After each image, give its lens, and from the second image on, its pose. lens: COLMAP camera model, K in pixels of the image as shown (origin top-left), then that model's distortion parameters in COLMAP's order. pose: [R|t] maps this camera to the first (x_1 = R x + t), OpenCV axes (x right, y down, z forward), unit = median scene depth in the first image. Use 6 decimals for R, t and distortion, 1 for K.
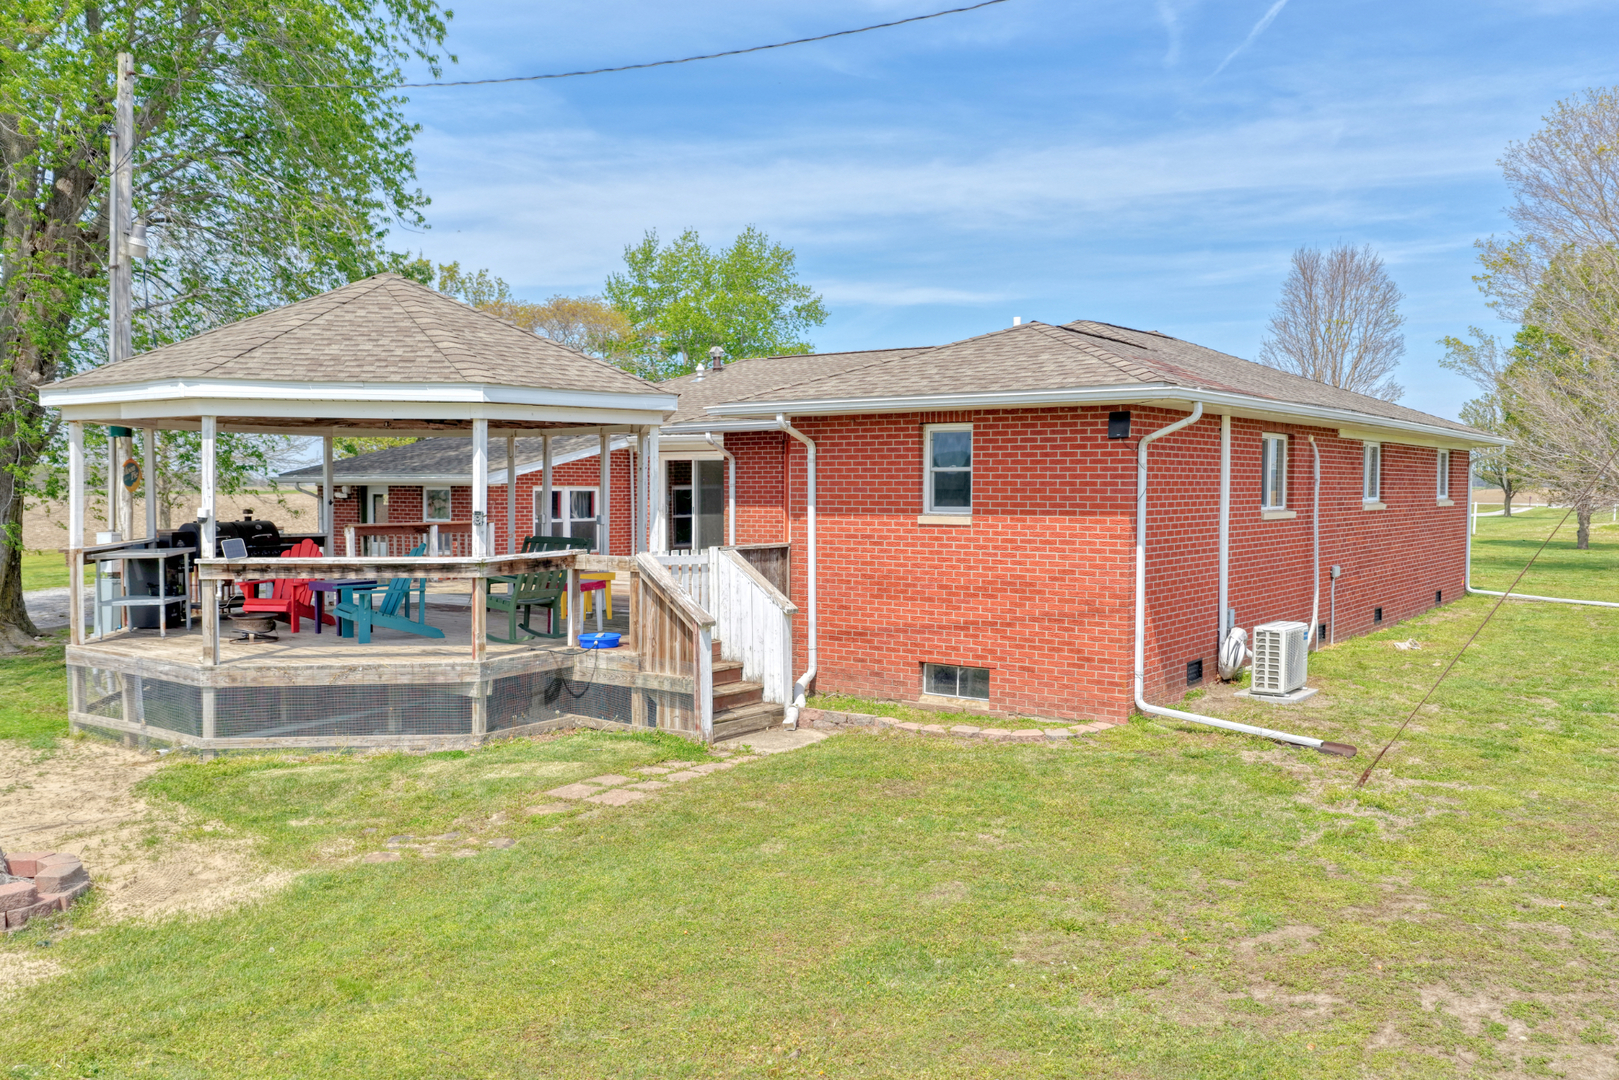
lens RADIAL K [[1354.9, 0, 809.5], [0, 1354.9, 540.0], [0, 0, 1]] dist [-0.014165, 0.051261]
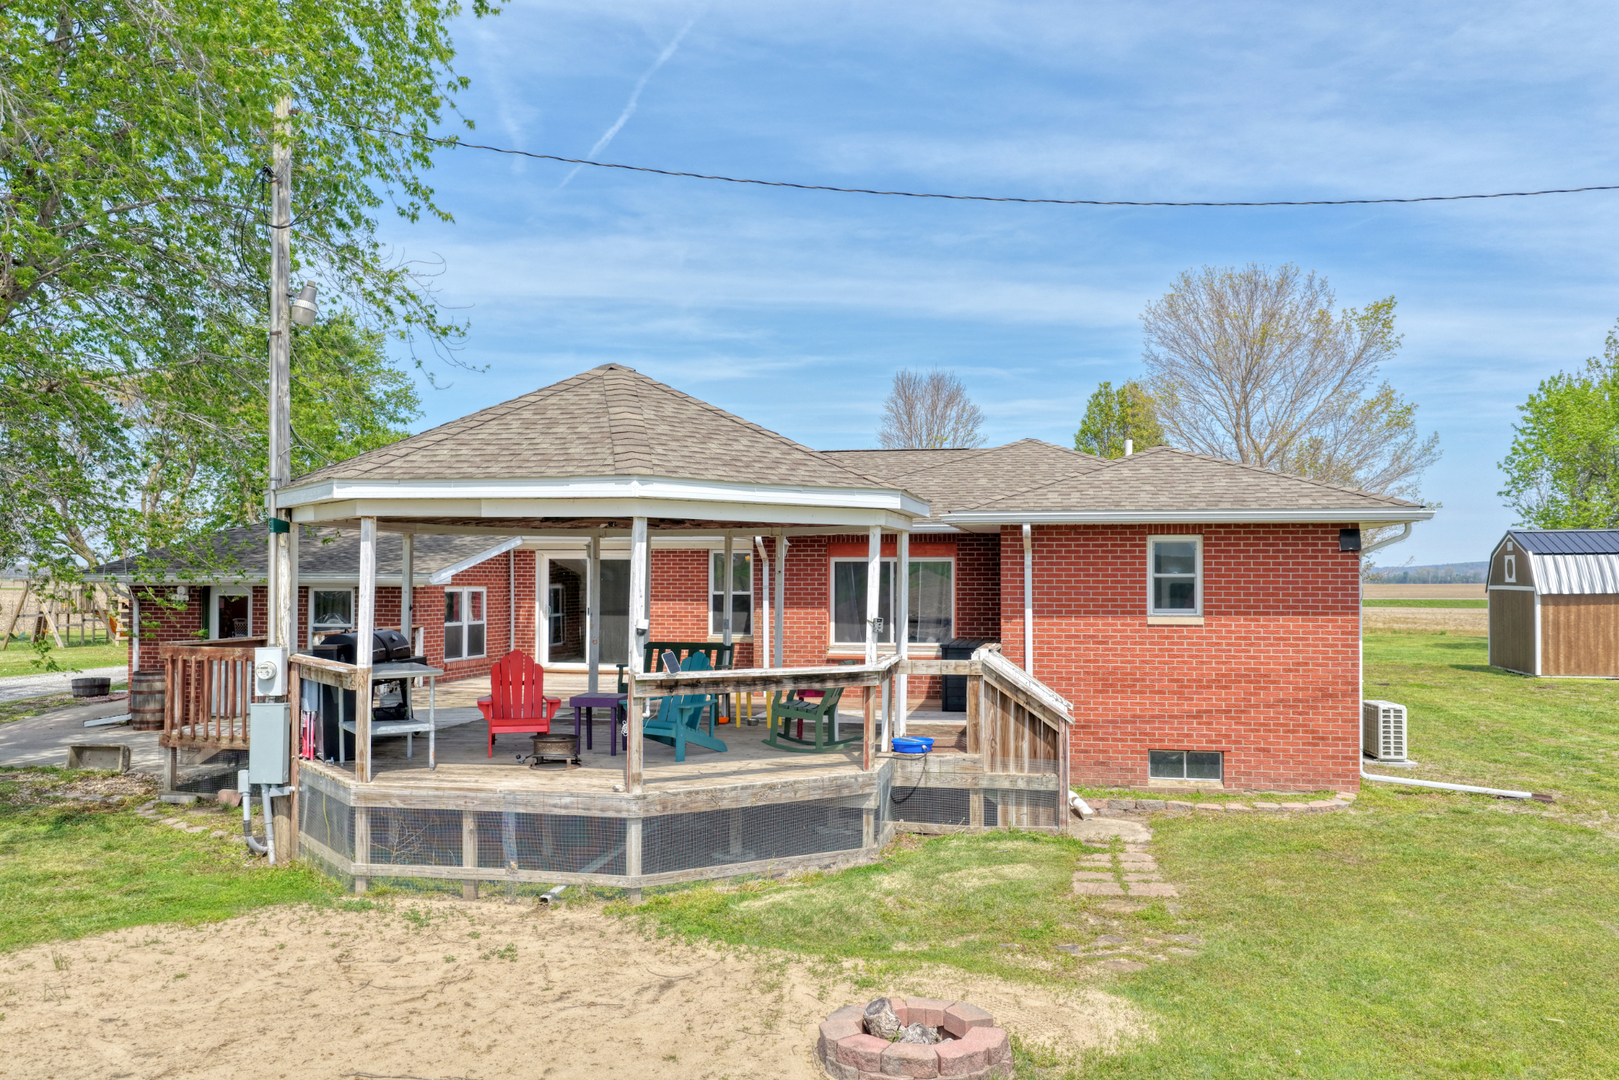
lens RADIAL K [[1354.9, 0, 809.5], [0, 1354.9, 540.0], [0, 0, 1]] dist [-0.014165, 0.051261]
pose [[0.901162, 0.013230, 0.433280, -0.683931], [0.016347, 0.997786, -0.064468, -0.014564], [-0.433174, 0.065179, 0.898951, 0.122114]]
